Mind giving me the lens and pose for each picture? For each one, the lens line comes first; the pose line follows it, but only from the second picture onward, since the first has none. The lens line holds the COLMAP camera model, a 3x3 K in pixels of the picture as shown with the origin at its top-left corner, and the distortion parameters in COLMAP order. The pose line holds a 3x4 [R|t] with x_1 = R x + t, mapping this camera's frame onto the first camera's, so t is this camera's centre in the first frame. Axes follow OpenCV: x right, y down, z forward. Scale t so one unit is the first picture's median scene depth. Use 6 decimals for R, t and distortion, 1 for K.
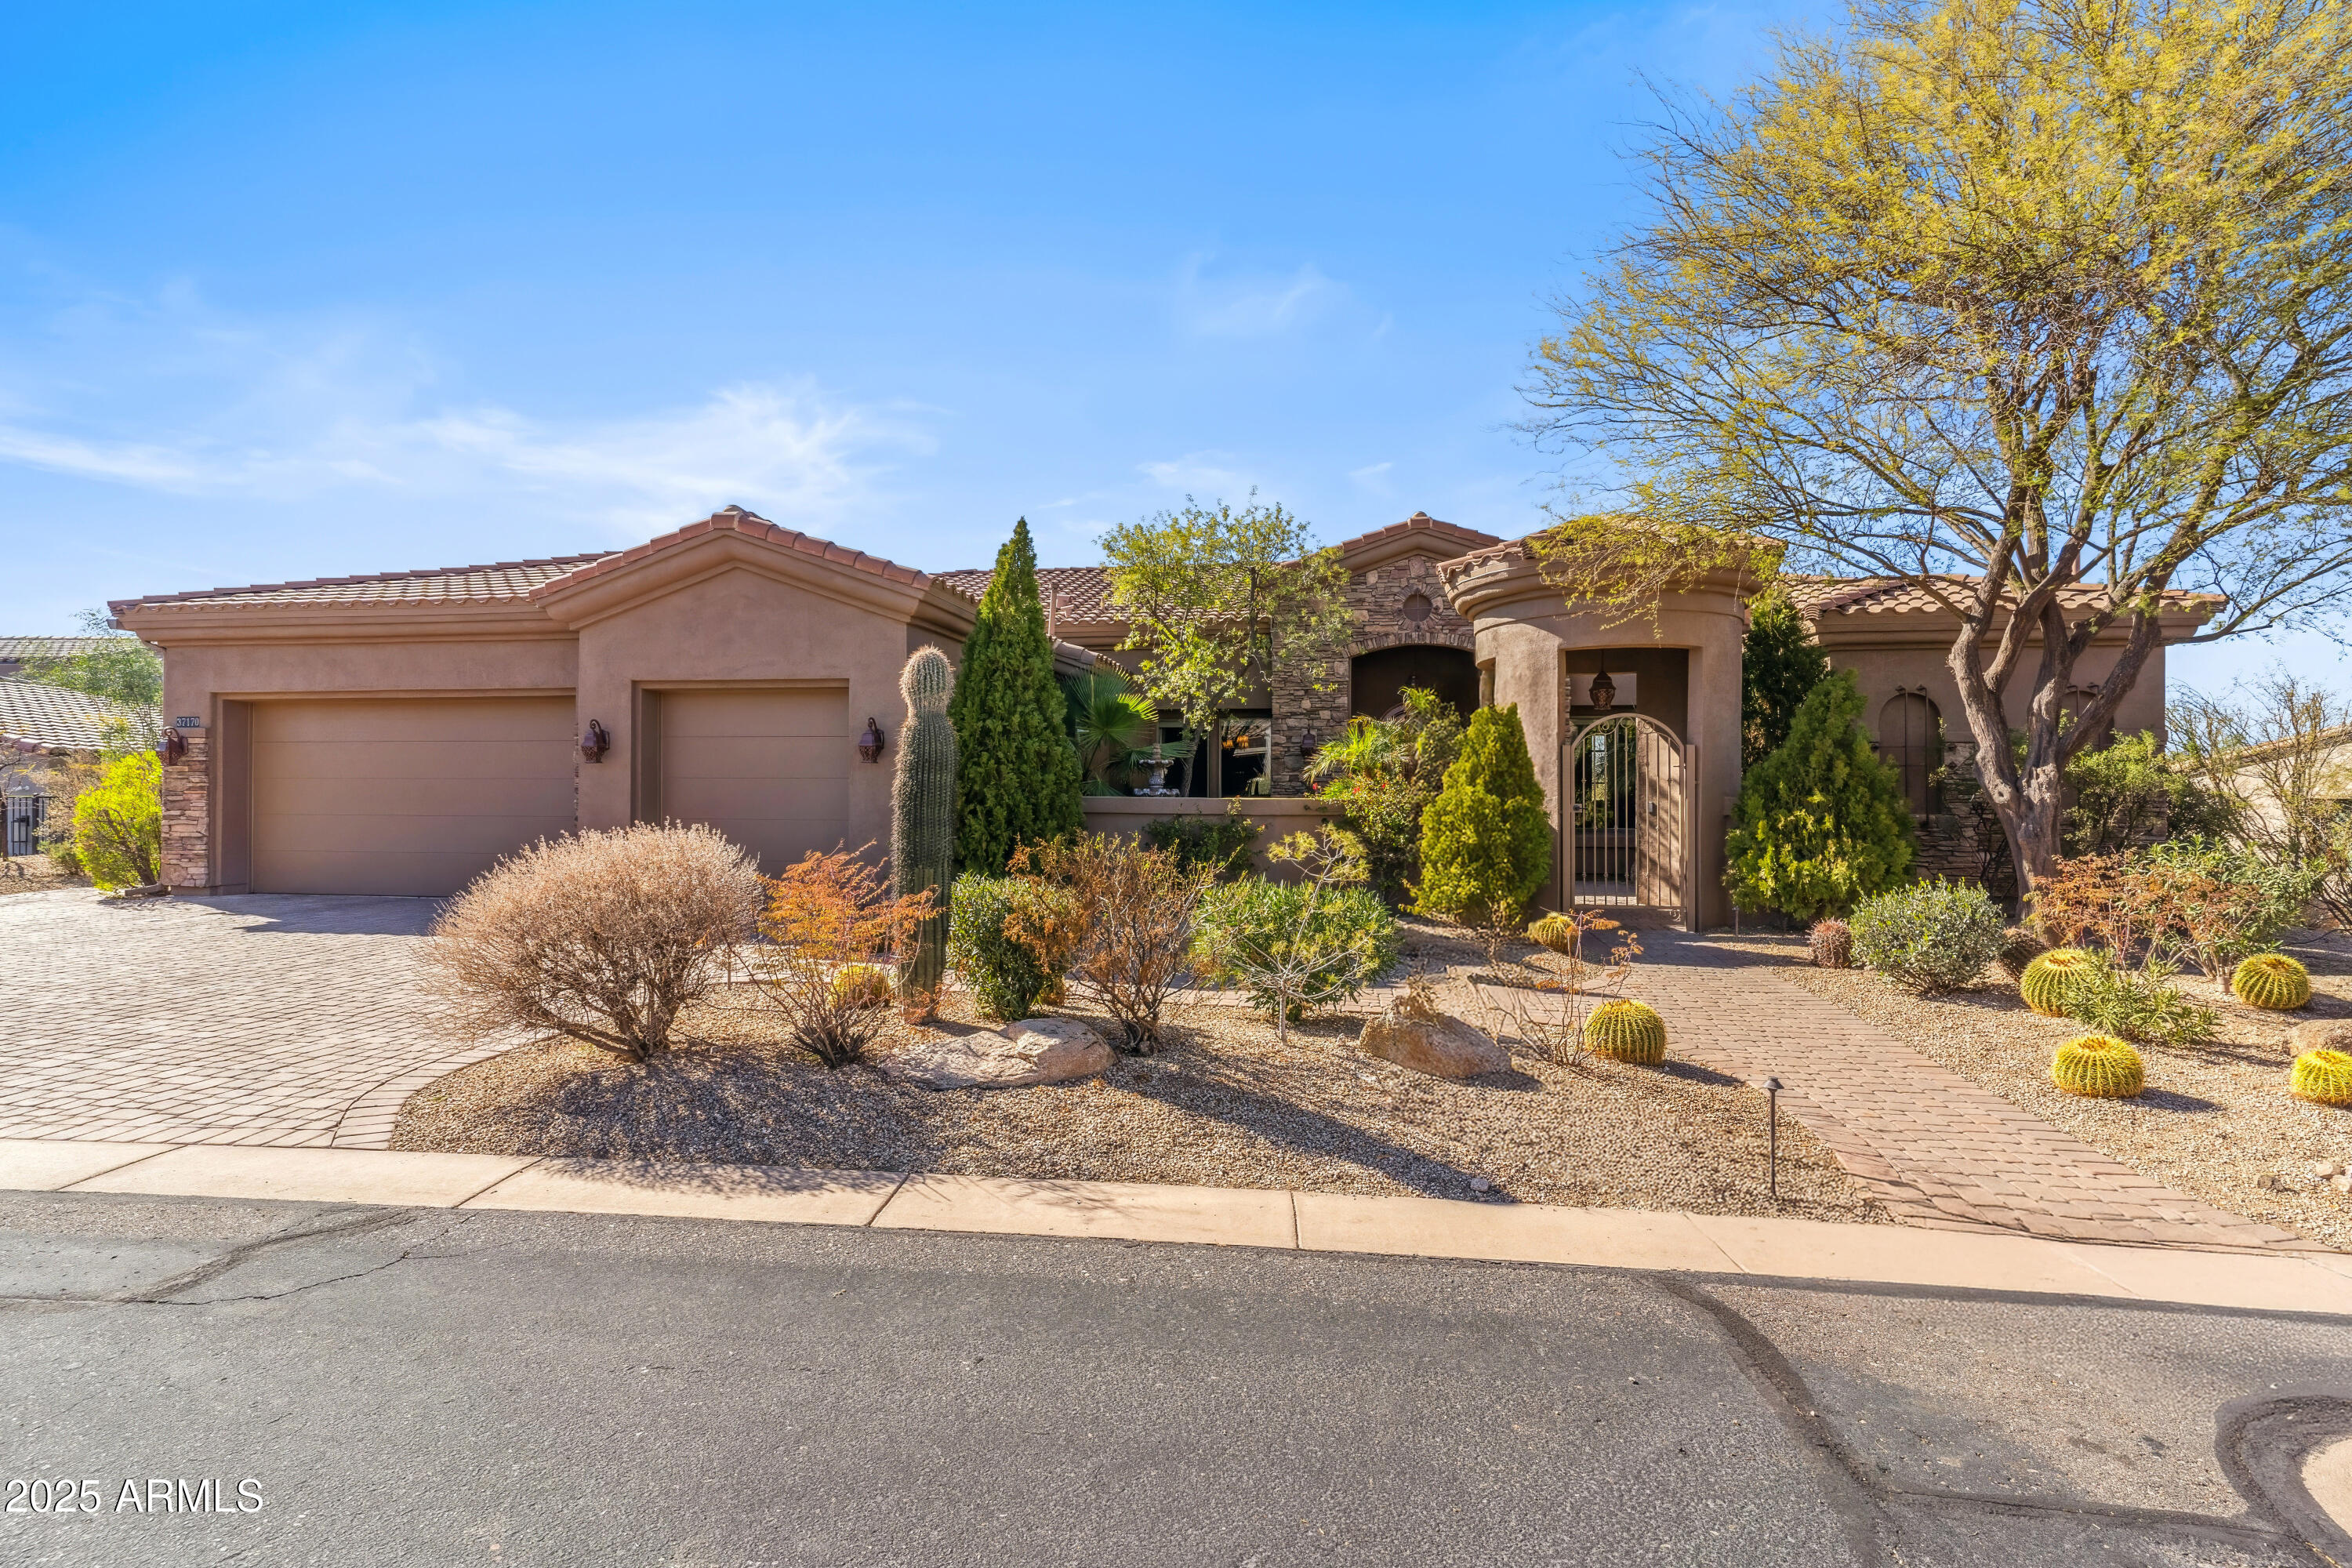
lens RADIAL K [[1128.0, 0, 1175.2], [0, 1128.0, 790.9], [0, 0, 1]] dist [0.002503, -0.000489]
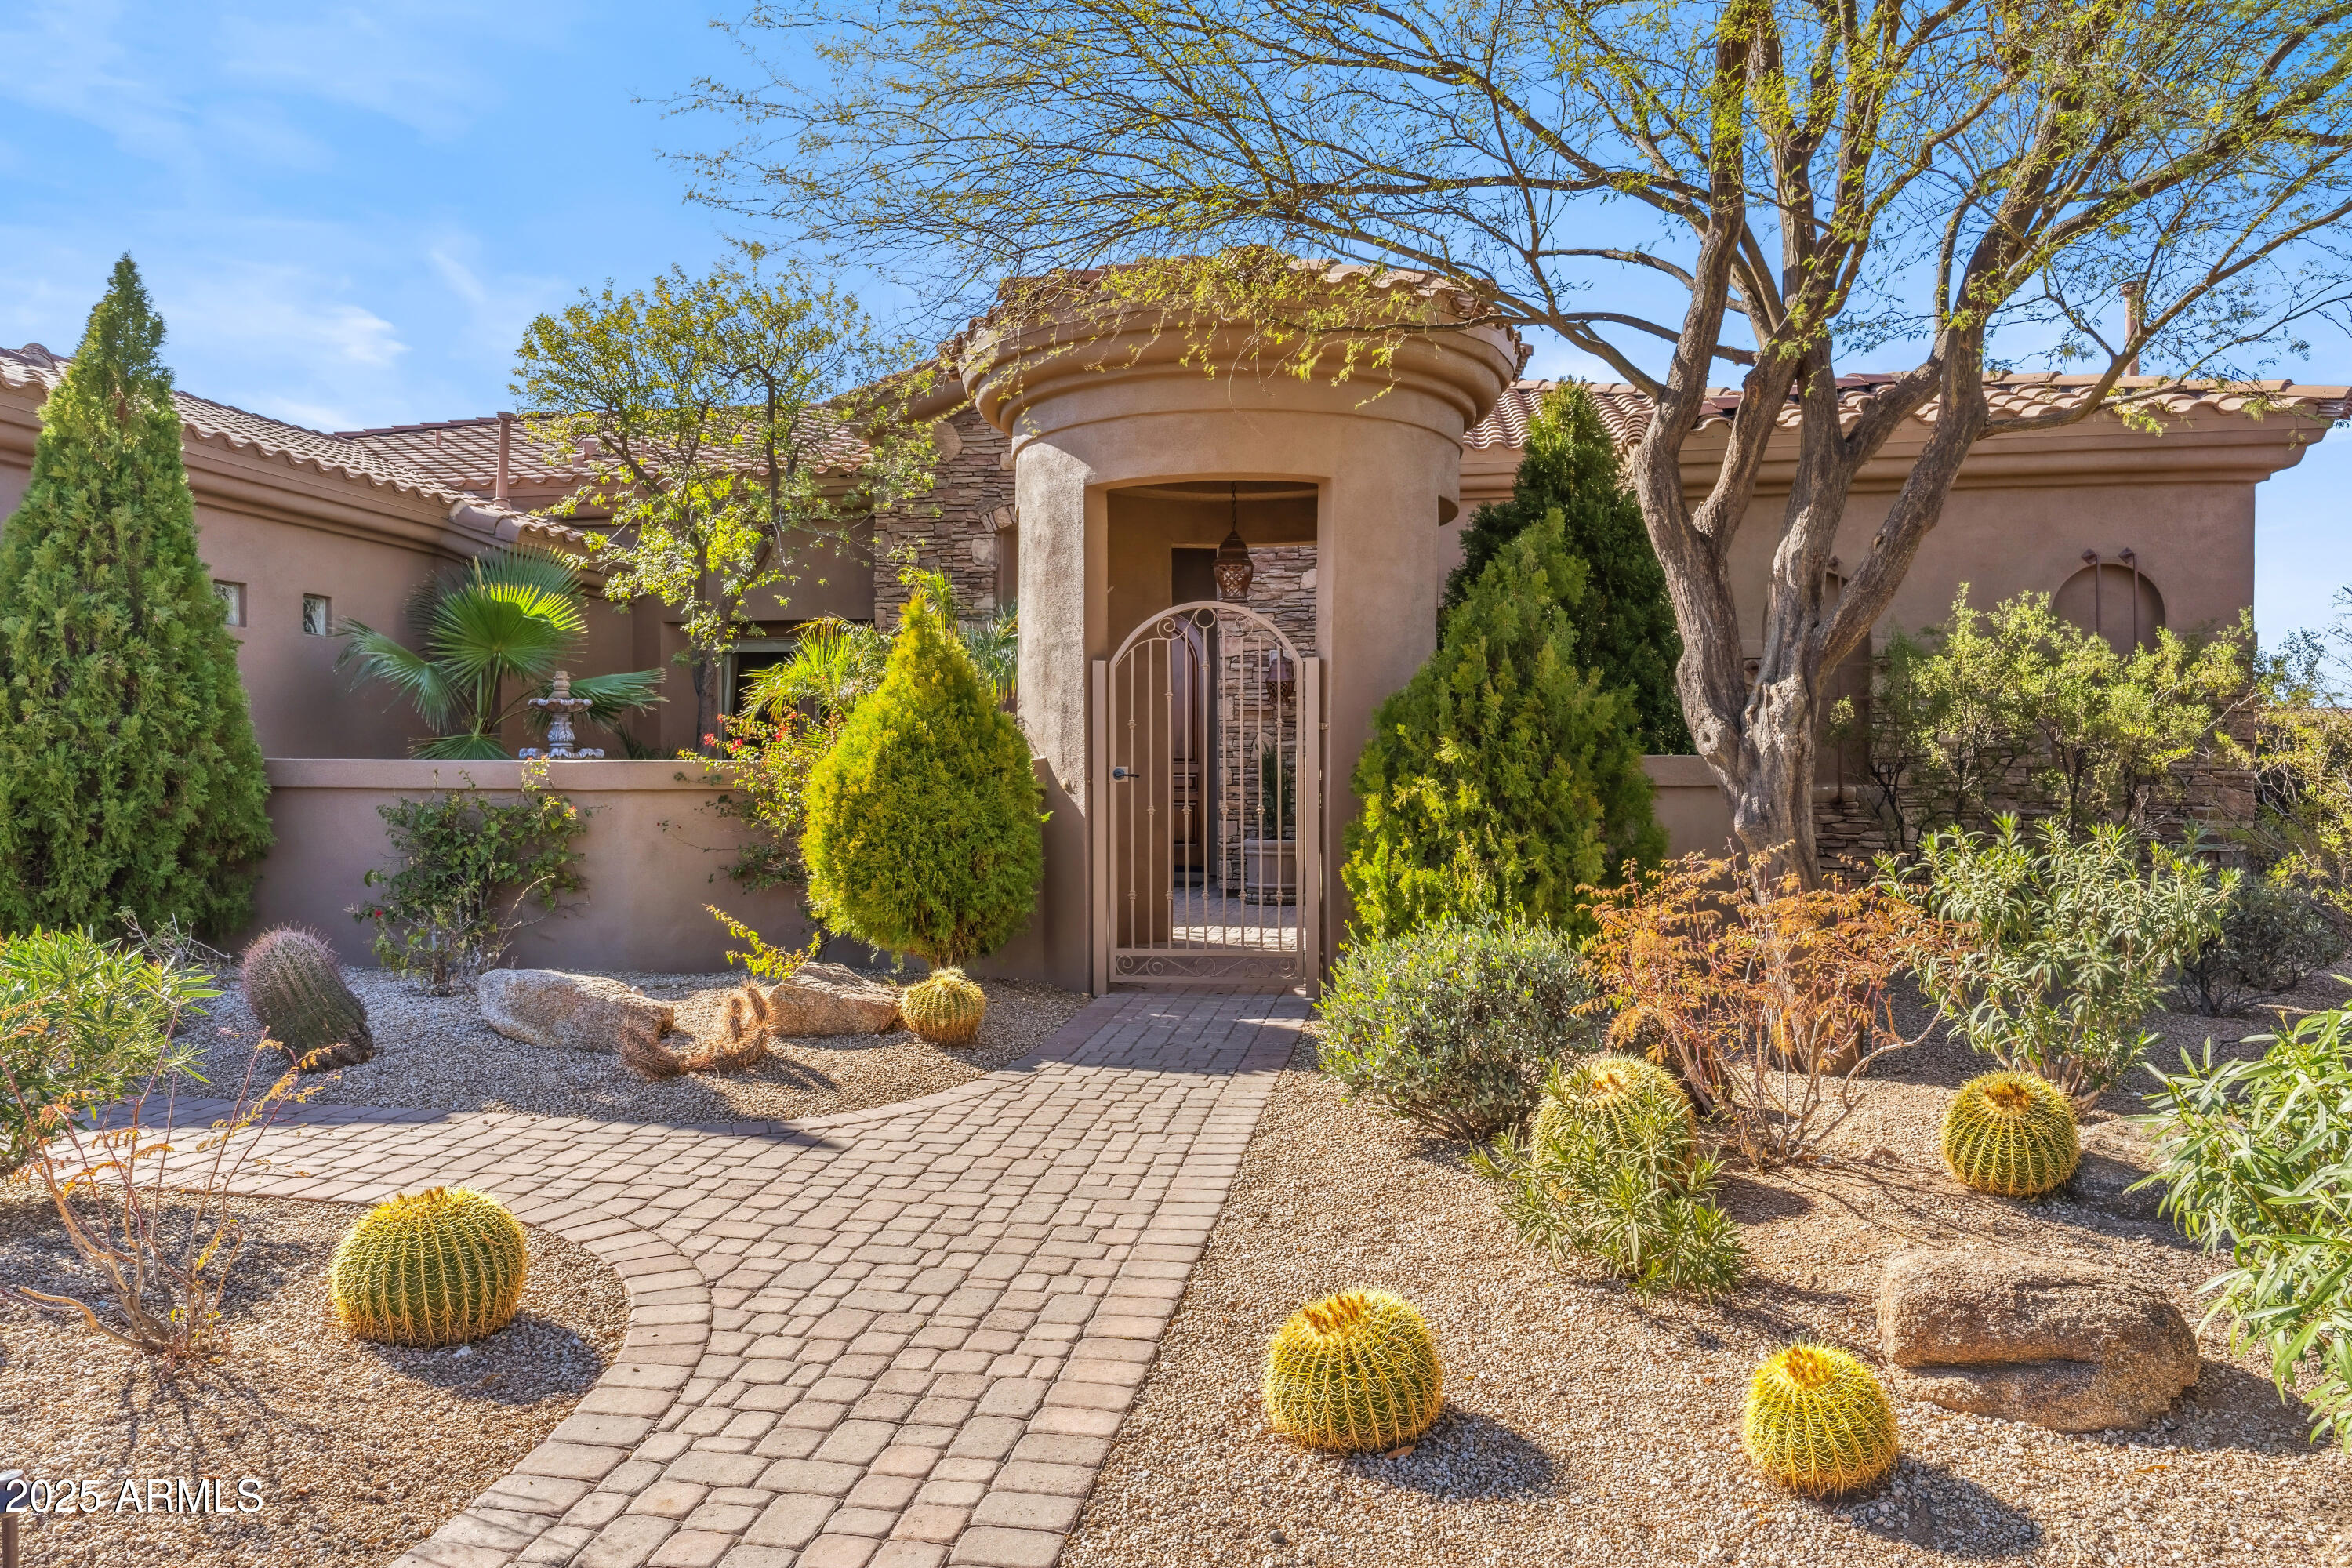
lens RADIAL K [[1614.0, 0, 1172.1], [0, 1614.0, 774.3], [0, 0, 1]] dist [-0.003405, -0.001734]
pose [[0.999815, -0.004480, -0.018729, 0.494869], [0.004522, 0.999987, 0.002155, 0.016763], [0.018719, -0.002239, 0.999822, 0.264805]]
